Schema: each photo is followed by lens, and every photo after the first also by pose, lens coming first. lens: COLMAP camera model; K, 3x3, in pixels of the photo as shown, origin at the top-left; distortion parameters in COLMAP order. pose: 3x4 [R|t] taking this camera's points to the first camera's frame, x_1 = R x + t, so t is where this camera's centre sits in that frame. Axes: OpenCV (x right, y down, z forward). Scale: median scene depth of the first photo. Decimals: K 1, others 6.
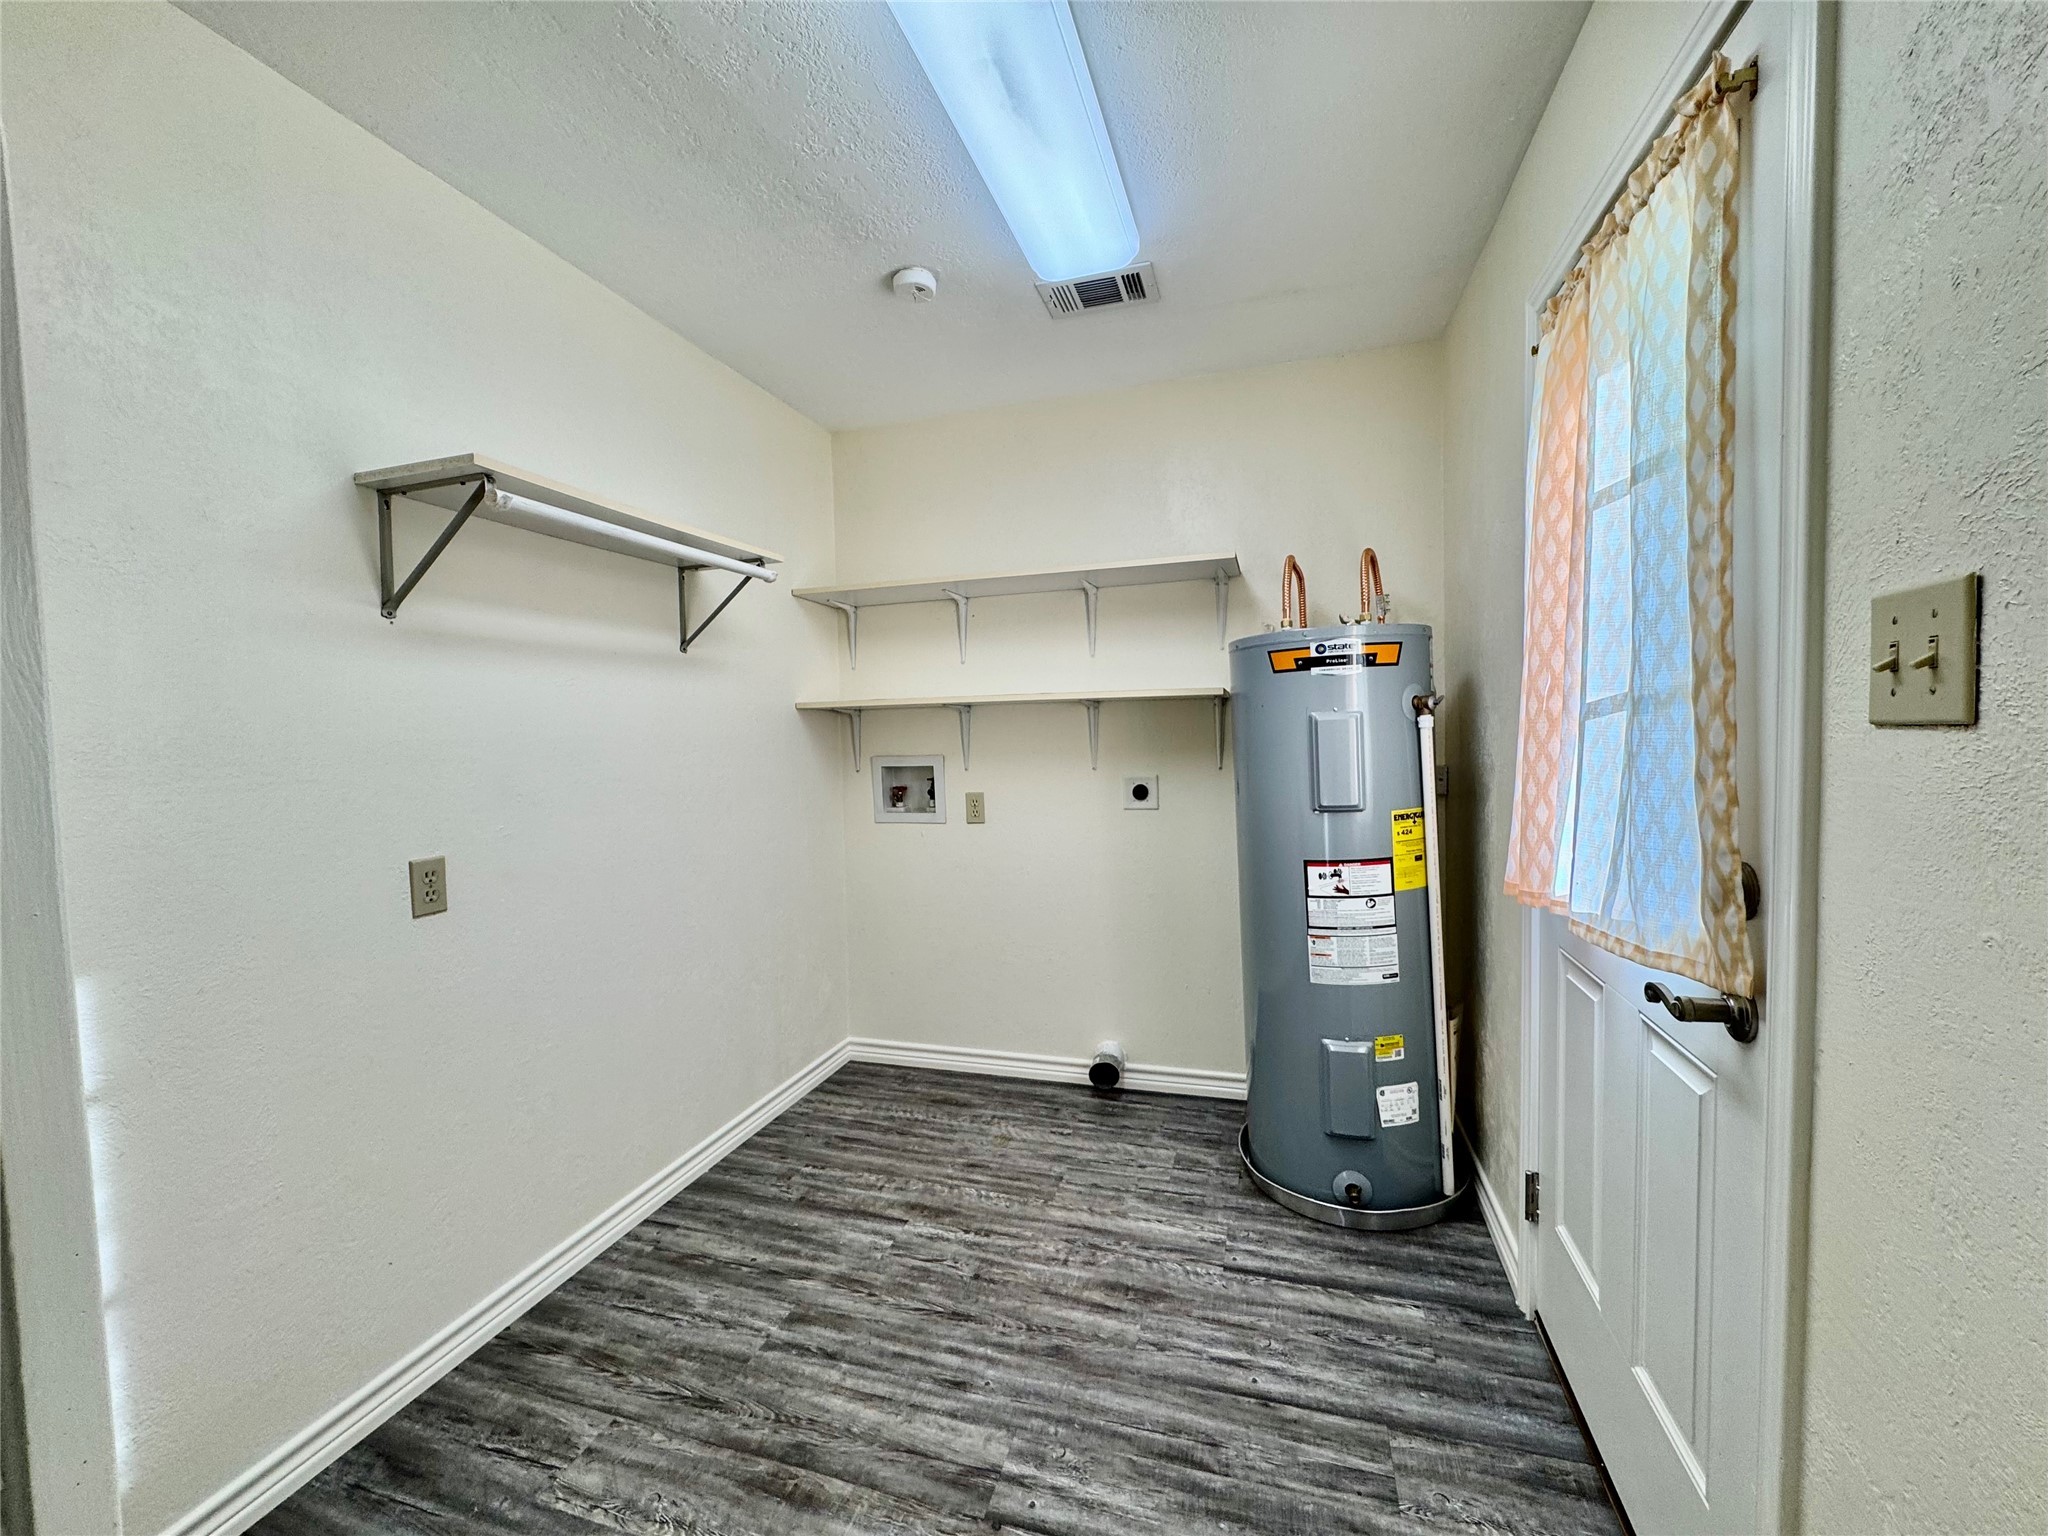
lens RADIAL K [[812.3, 0, 1023.0], [0, 812.3, 762.9], [0, 0, 1]] dist [-0.003684, 0.000359]
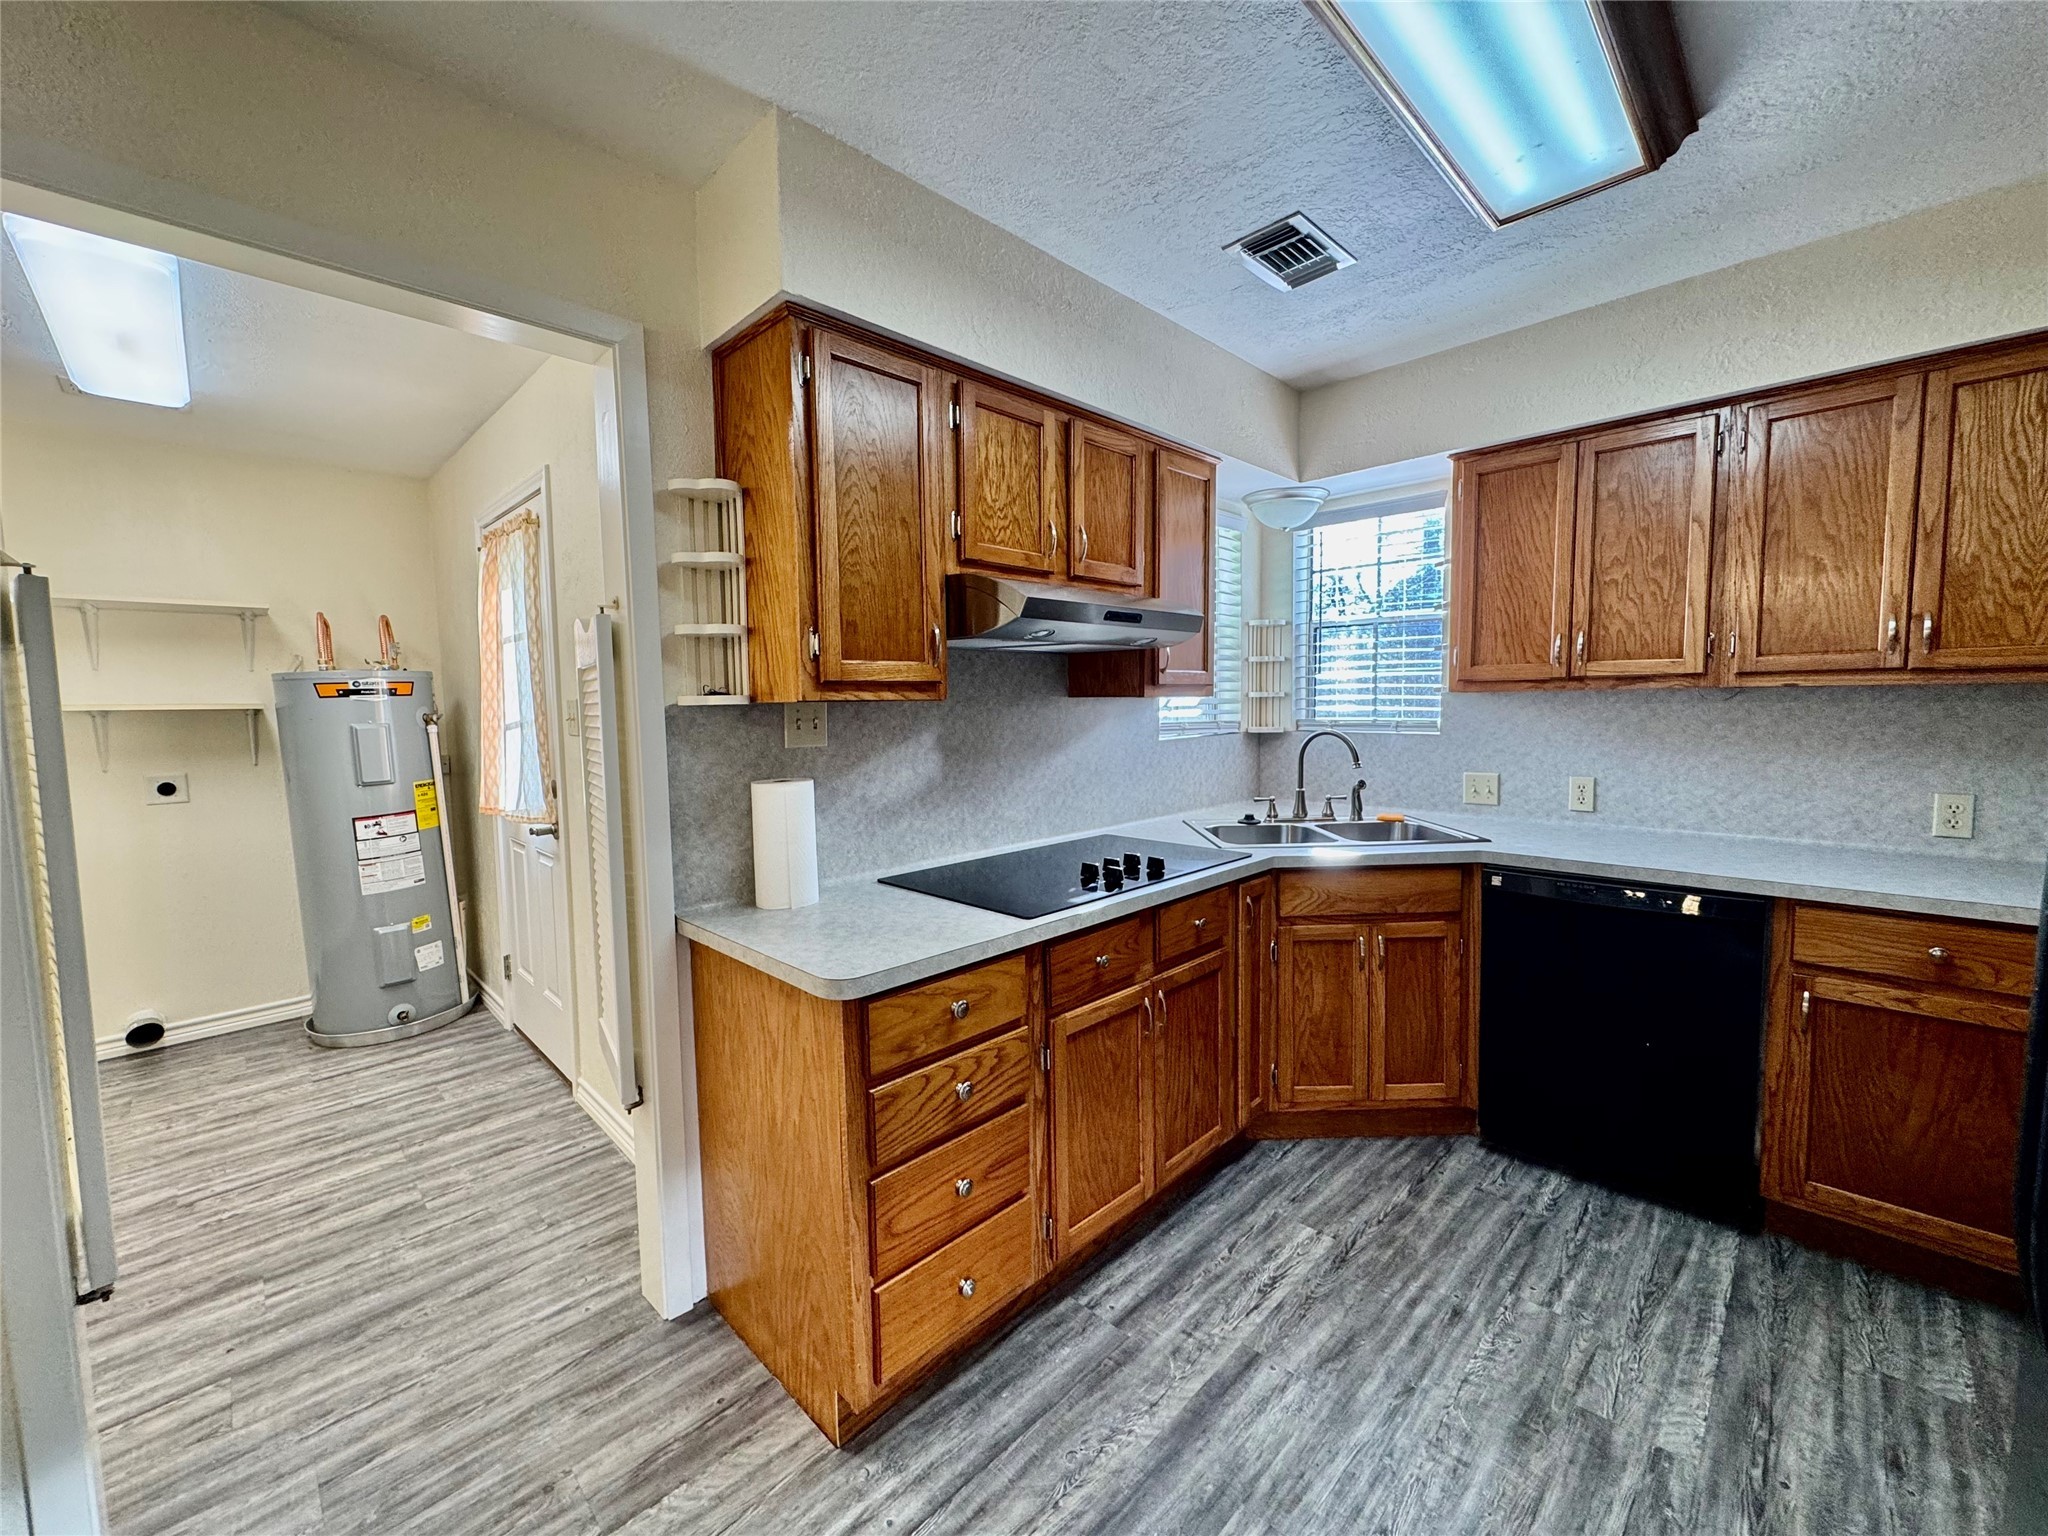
lens RADIAL K [[812.3, 0, 1023.0], [0, 812.3, 762.9], [0, 0, 1]] dist [-0.003684, 0.000359]
pose [[0.461414, -0.049523, 0.885802, -0.464165], [0.041964, 0.998542, 0.033967, 0.015336], [-0.886192, 0.021499, 0.462819, -0.928228]]
